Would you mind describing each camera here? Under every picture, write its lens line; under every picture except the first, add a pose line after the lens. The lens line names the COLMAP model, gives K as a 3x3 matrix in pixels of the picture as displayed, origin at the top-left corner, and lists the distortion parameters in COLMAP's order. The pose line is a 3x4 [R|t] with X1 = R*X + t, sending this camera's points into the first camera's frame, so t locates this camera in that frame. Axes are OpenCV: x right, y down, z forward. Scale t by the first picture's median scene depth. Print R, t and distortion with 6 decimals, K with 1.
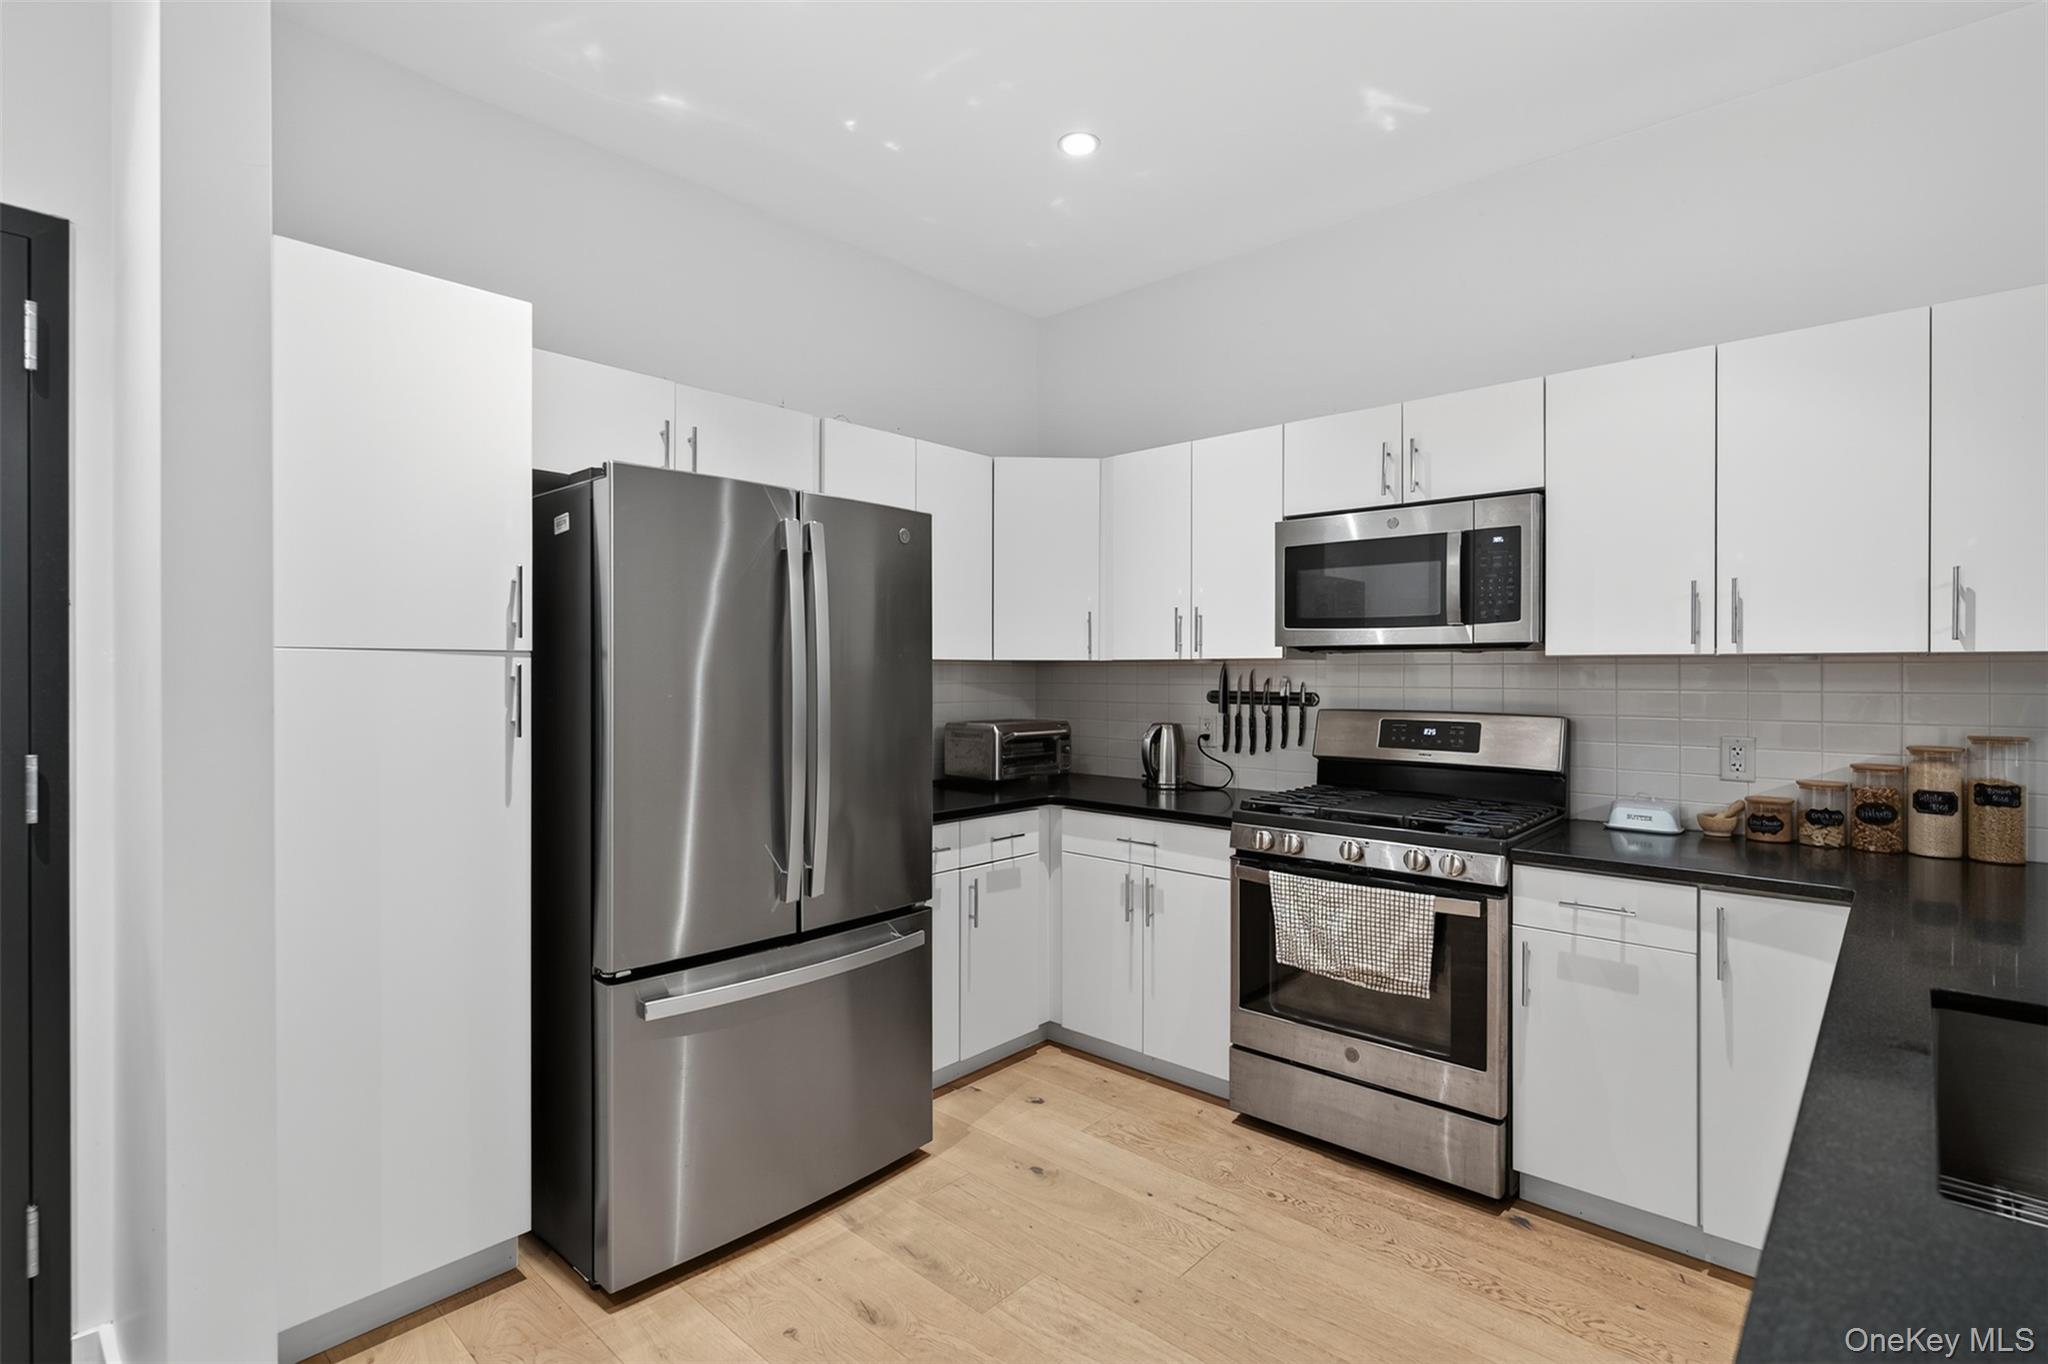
lens RADIAL K [[984.4, 0, 1024.4], [0, 984.4, 671.7], [0, 0, 1]] dist [0.004511, -0.001643]
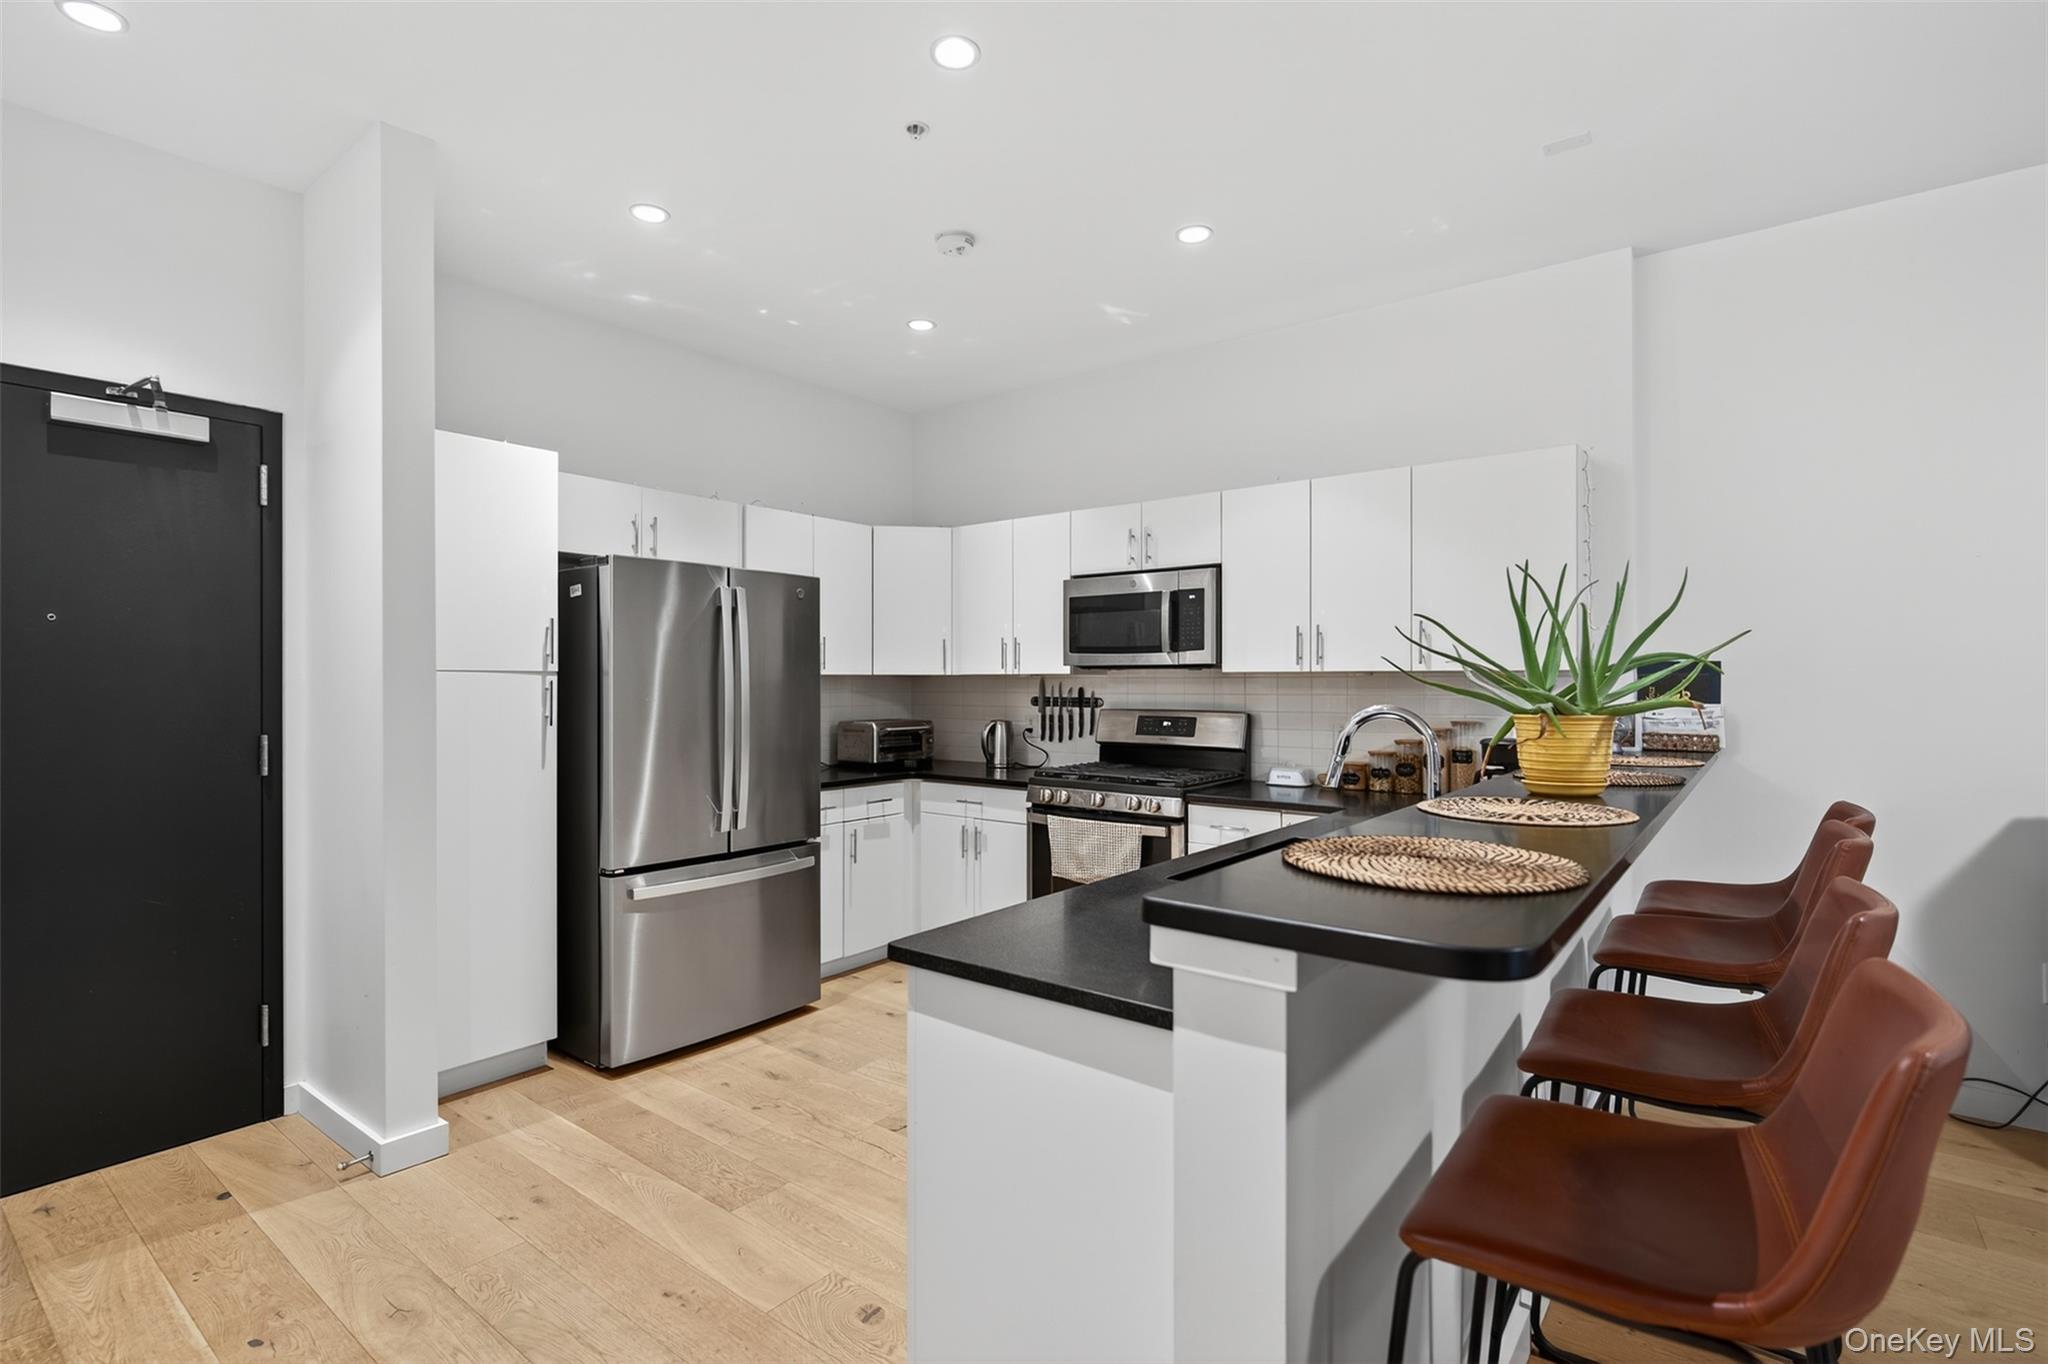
lens RADIAL K [[984.4, 0, 1026.7], [0, 984.4, 680.1], [0, 0, 1]] dist [0.004511, -0.001643]
pose [[0.997134, -0.002205, 0.075618, 0.110850], [0.002329, 0.999996, -0.001548, -0.002439], [-0.075614, 0.001720, 0.997136, -0.533011]]
